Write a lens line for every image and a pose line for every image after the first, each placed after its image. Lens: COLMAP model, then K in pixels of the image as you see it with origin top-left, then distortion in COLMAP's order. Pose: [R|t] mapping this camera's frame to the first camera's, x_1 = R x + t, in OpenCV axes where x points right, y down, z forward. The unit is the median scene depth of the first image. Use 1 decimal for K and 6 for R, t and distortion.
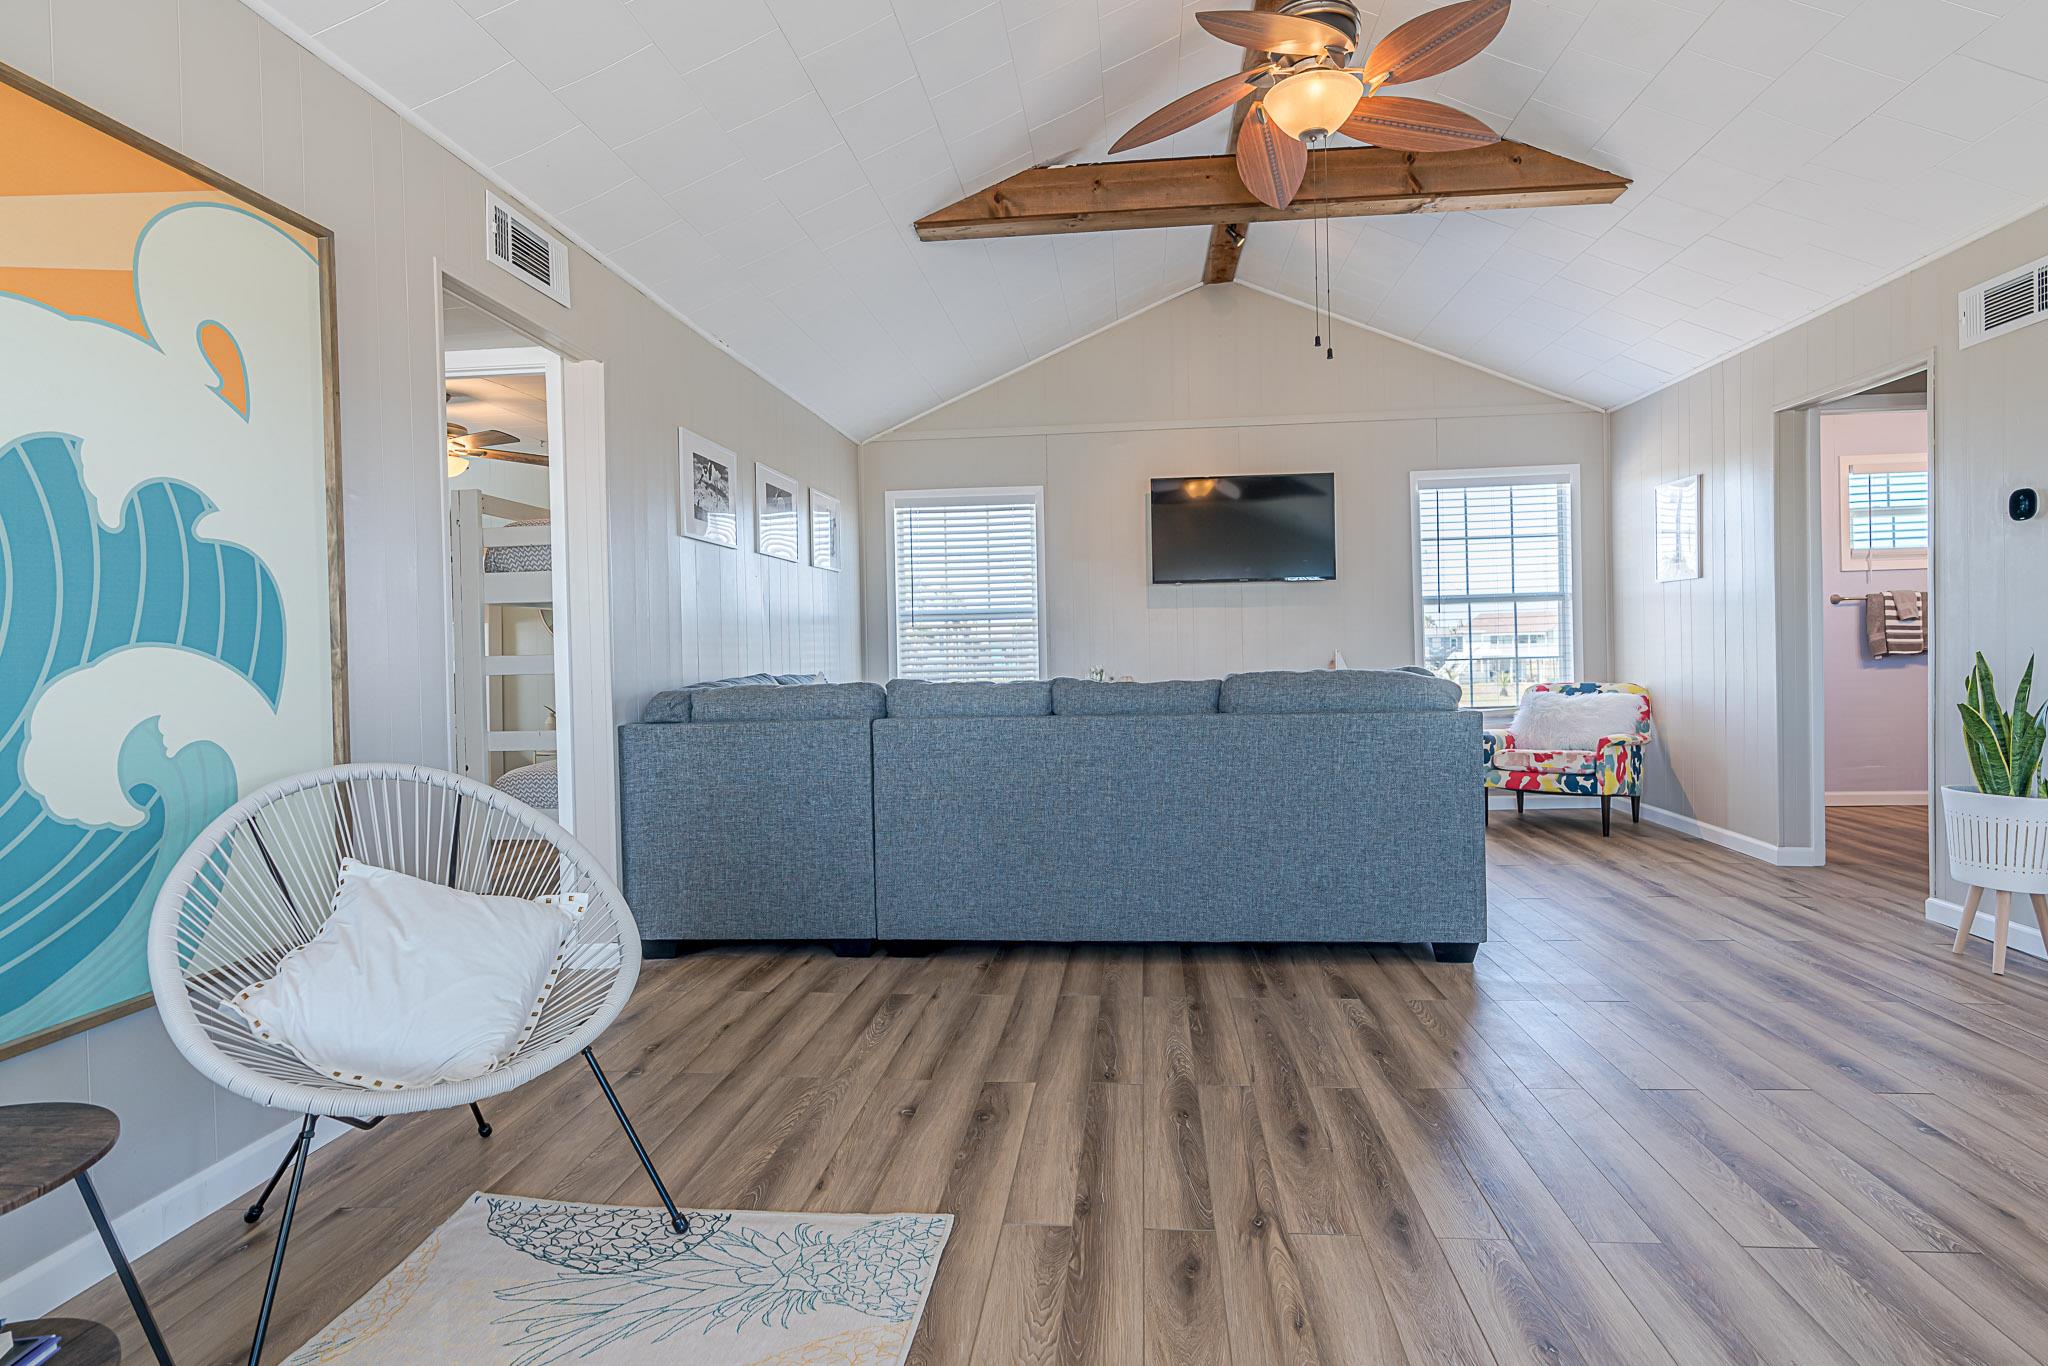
lens RADIAL K [[985.9, 0, 1020.4], [0, 985.9, 673.7], [0, 0, 1]] dist [-0.063331, 0.020163]
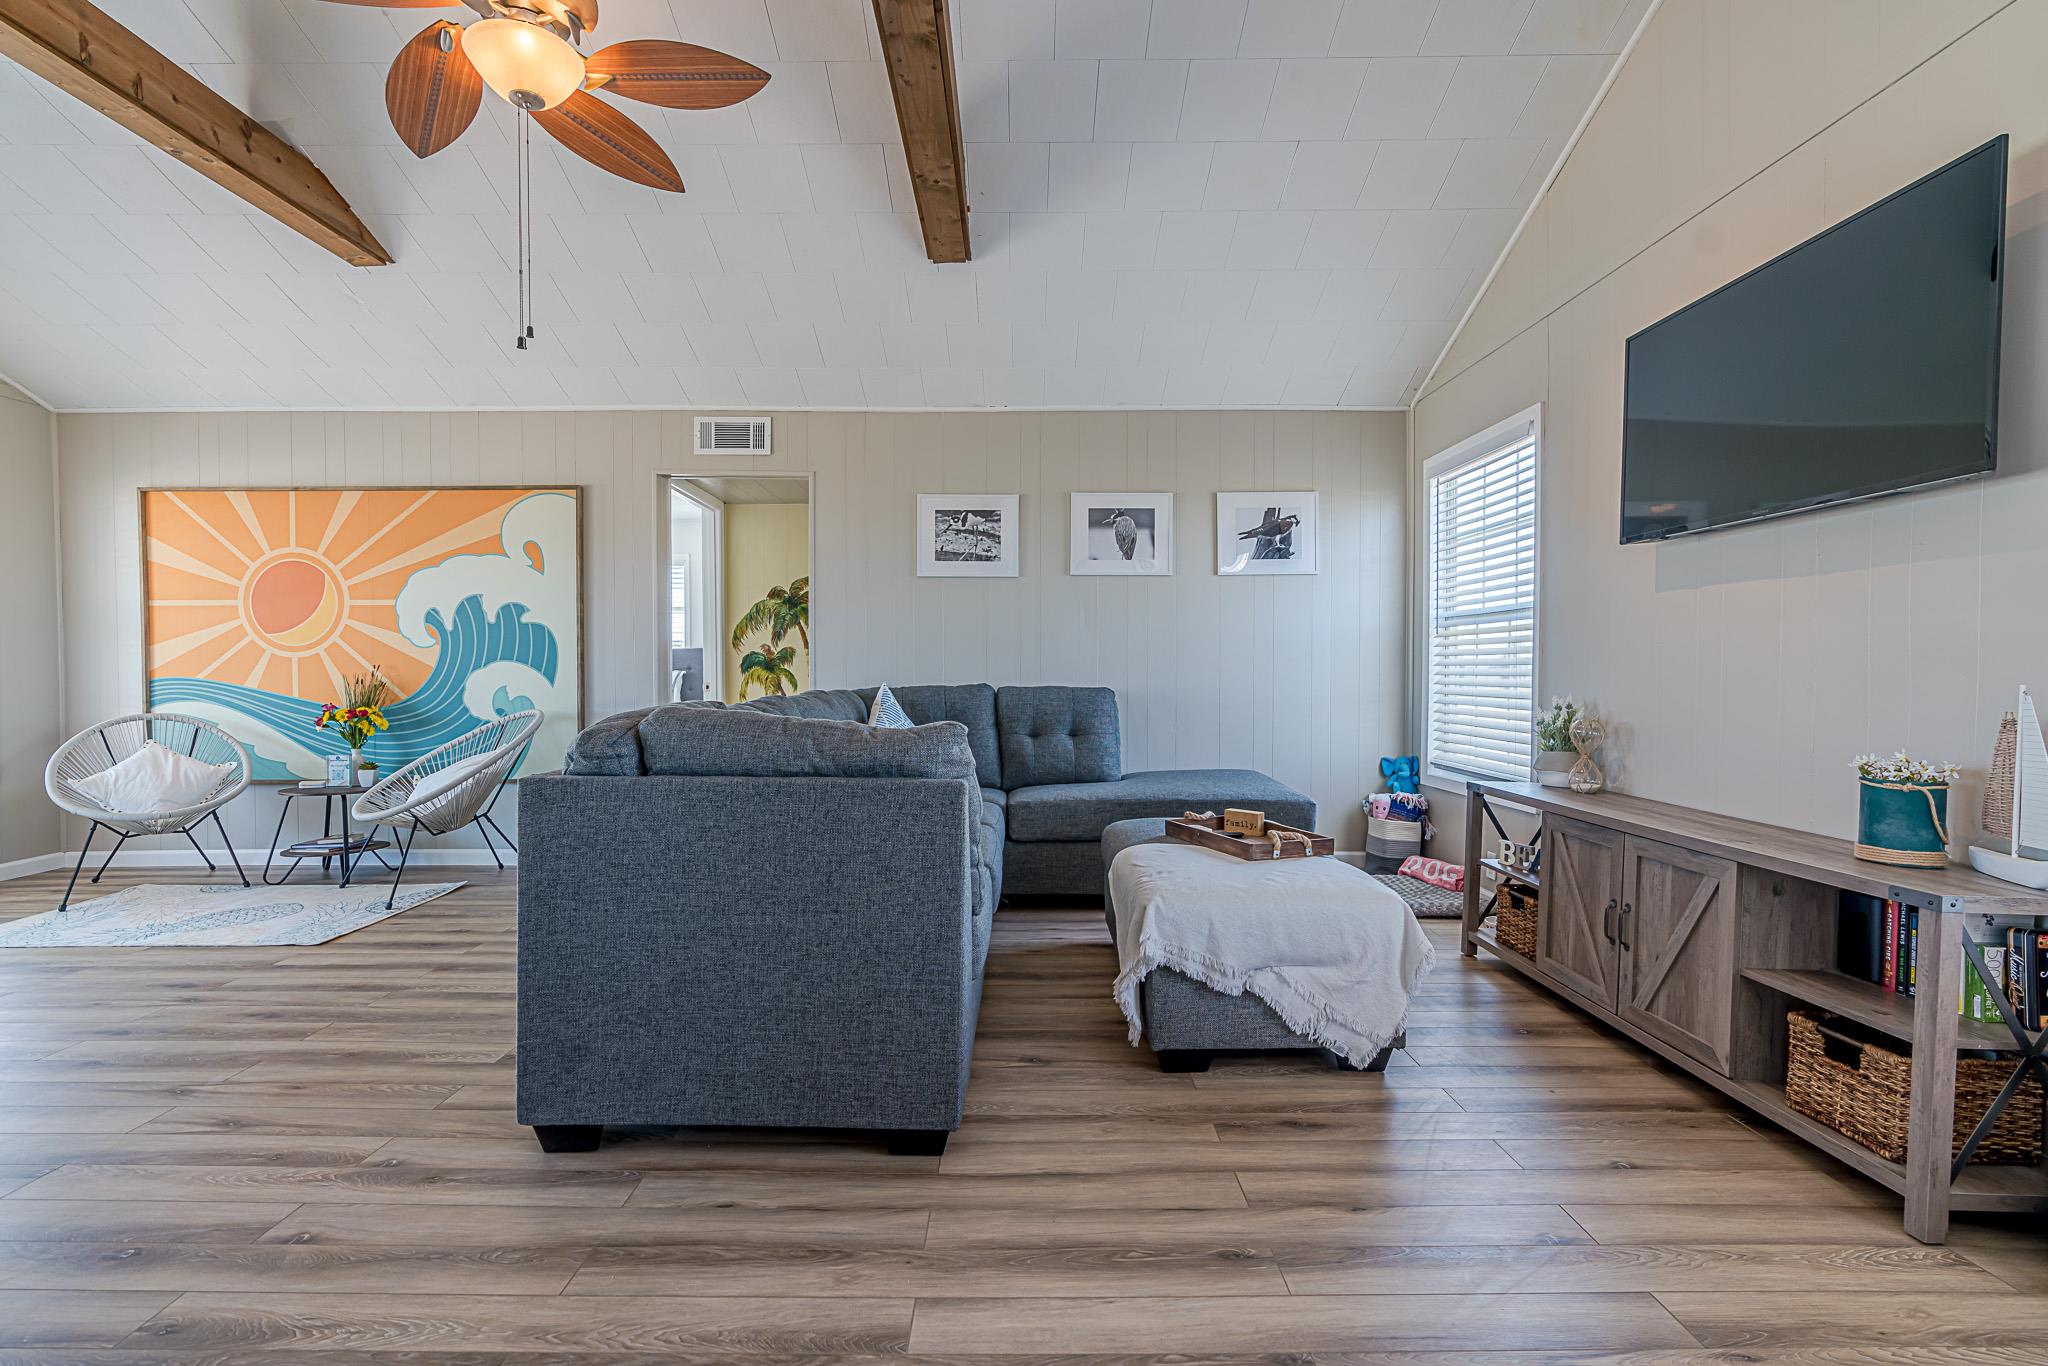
lens RADIAL K [[889.3, 0, 1024.0], [0, 889.3, 683.0], [0, 0, 1]] dist [0.002285, 0.000329]
pose [[0.125099, 0.036696, -0.991465, 1.740670], [-0.023692, 0.999141, 0.033991, -0.082612], [0.991861, 0.019238, 0.125861, 1.968974]]
